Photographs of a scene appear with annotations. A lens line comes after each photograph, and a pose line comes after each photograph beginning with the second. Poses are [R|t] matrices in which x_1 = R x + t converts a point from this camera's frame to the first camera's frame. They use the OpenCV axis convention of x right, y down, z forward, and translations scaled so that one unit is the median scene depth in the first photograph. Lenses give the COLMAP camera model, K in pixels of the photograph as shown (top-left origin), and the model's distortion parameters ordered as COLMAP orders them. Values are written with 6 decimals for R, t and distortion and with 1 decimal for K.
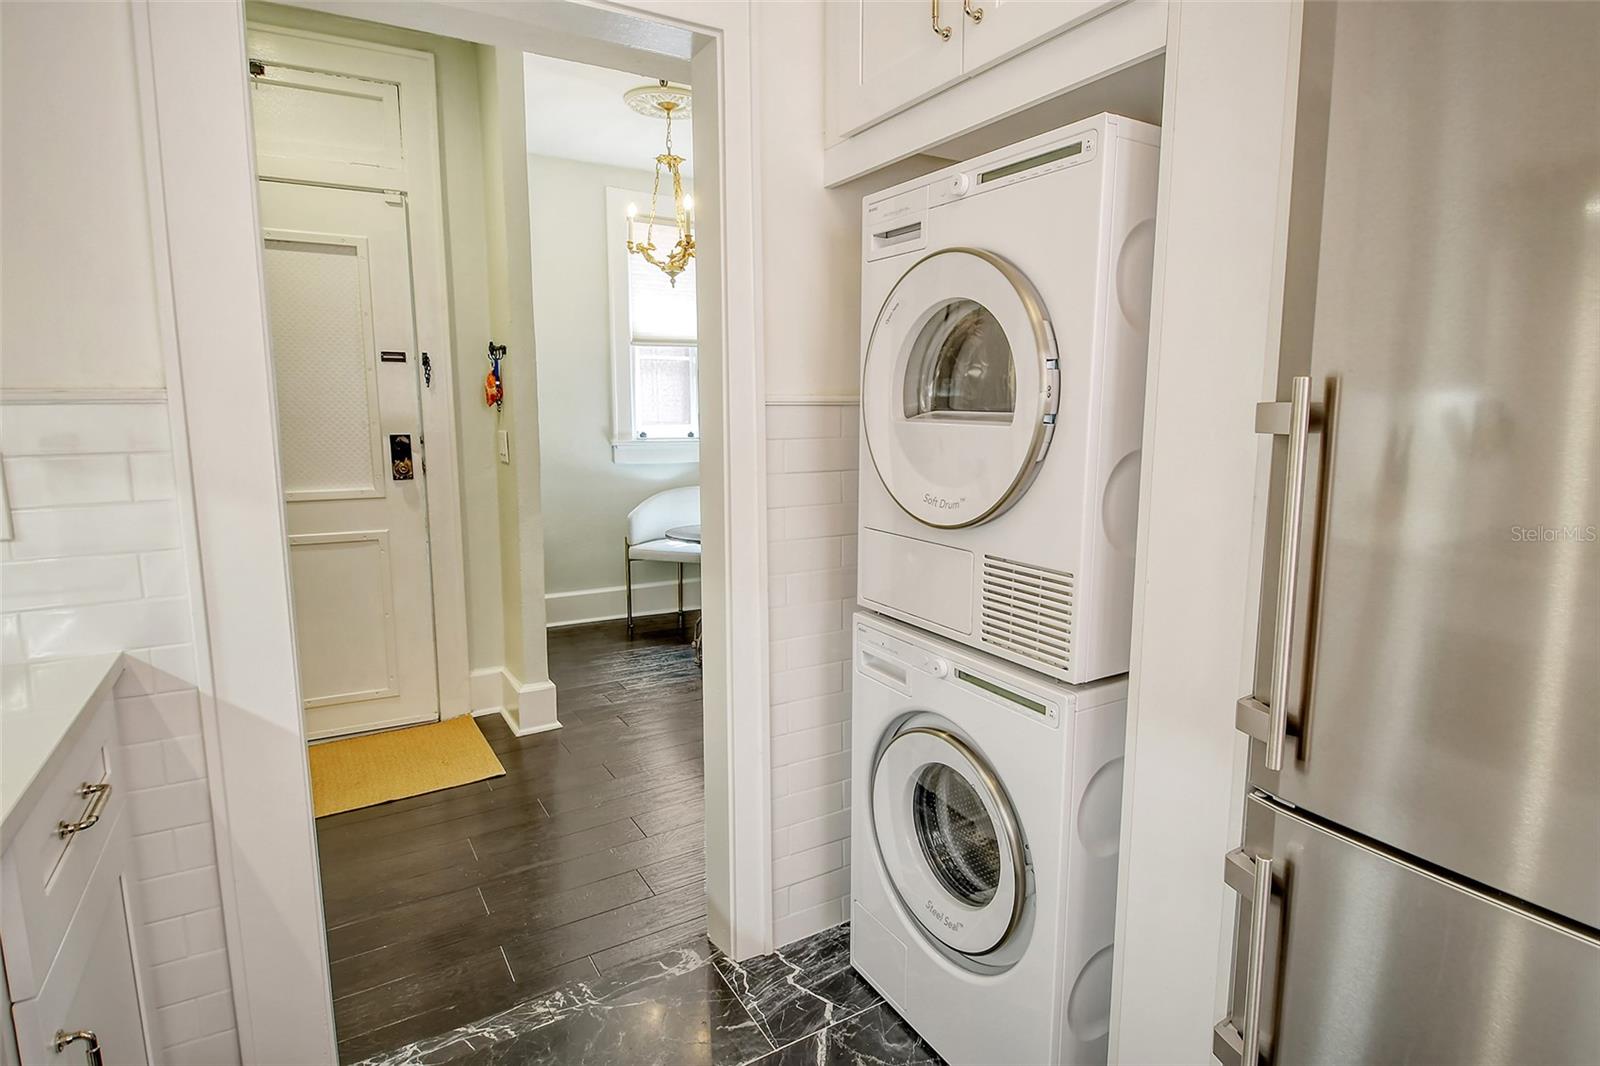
lens RADIAL K [[829.8, 0, 800.0], [0, 829.8, 533.0], [0, 0, 1]] dist [-0.026054, -0.000607]
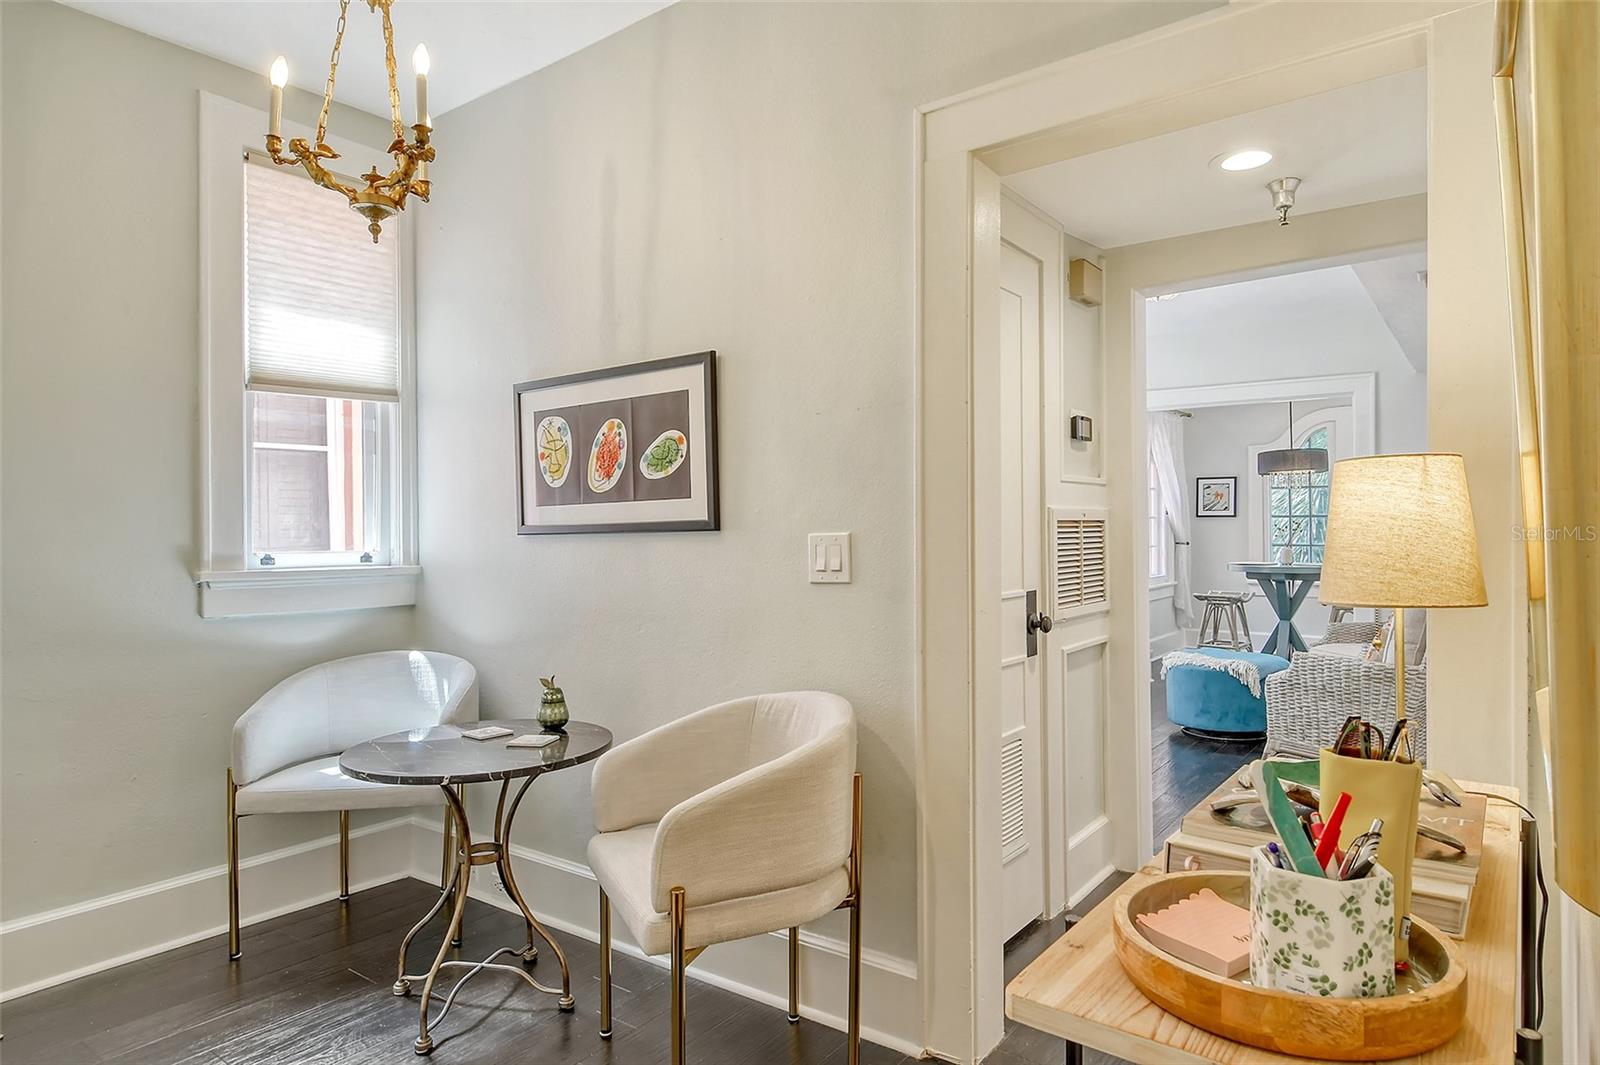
lens RADIAL K [[877.9, 0, 800.0], [0, 877.9, 532.5], [0, 0, 1]] dist [-0.027172, -0.000139]
pose [[0.916497, -0.009343, 0.399932, -0.104186], [0.068304, 0.988702, -0.133429, -0.041390], [-0.394167, 0.149604, 0.906781, 0.383254]]
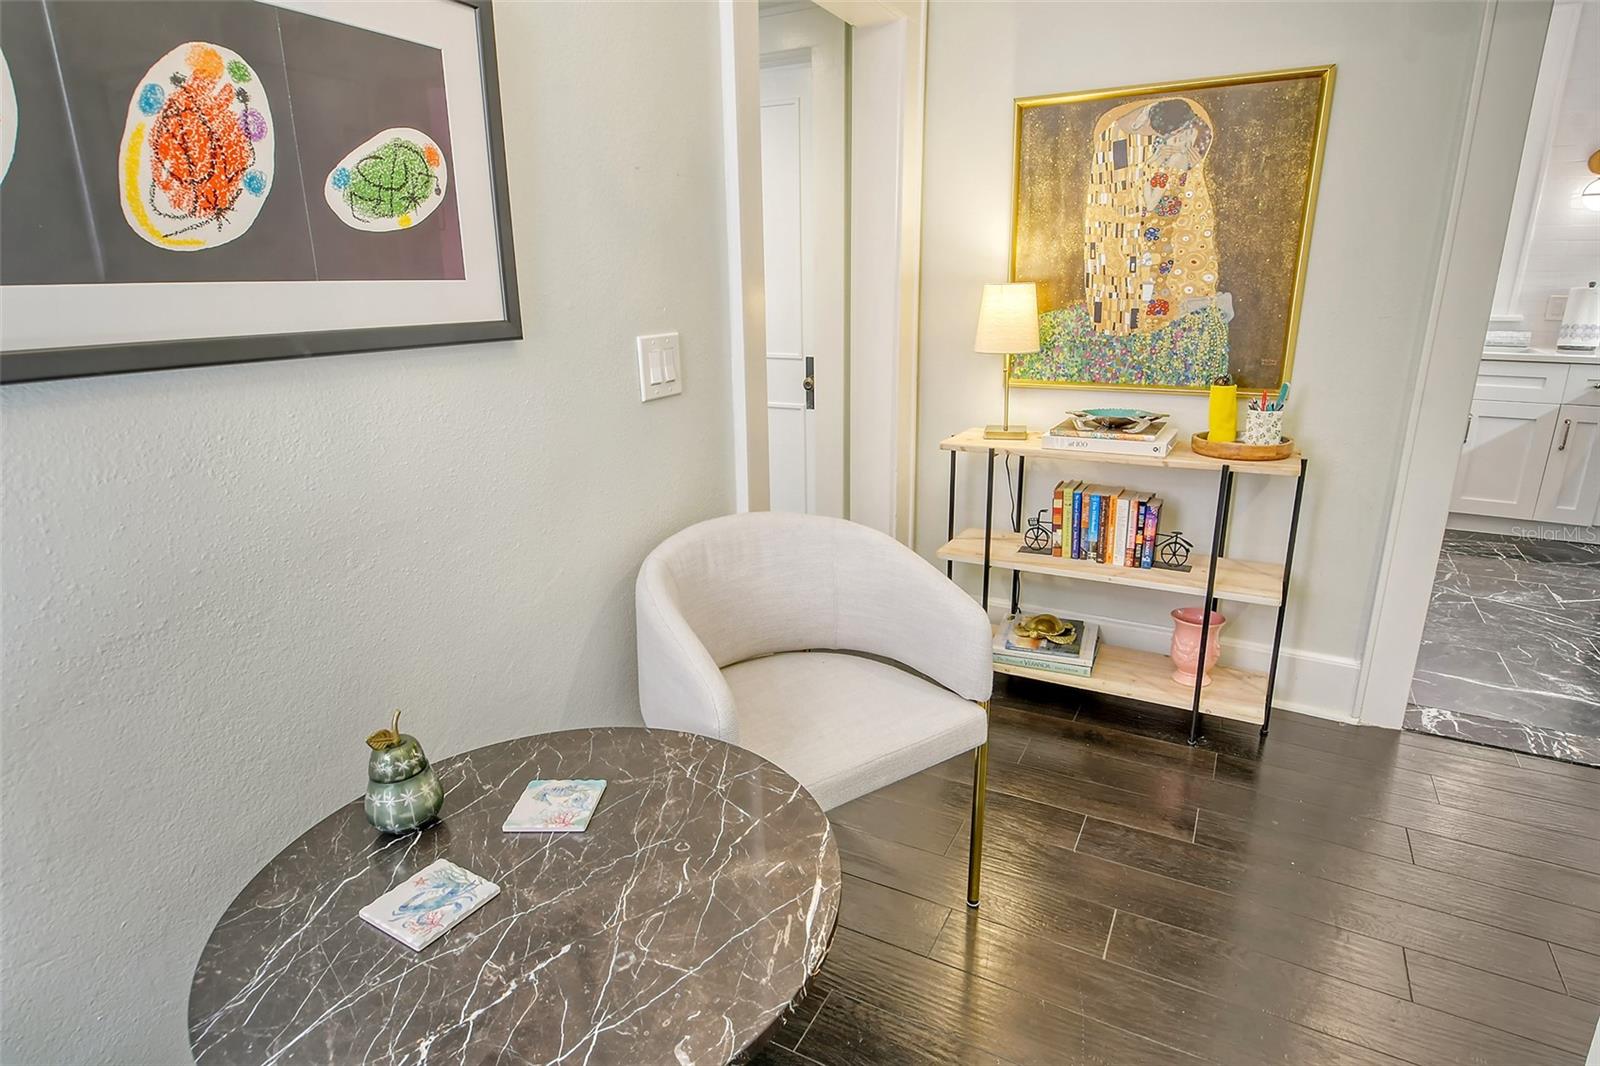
lens RADIAL K [[829.8, 0, 800.0], [0, 829.8, 533.0], [0, 0, 1]] dist [-0.026054, -0.000607]
pose [[-0.501299, -0.237851, 0.831941, -0.207643], [0.134713, 0.928299, 0.346573, -0.113492], [-0.854723, 0.285810, -0.433314, 0.790424]]
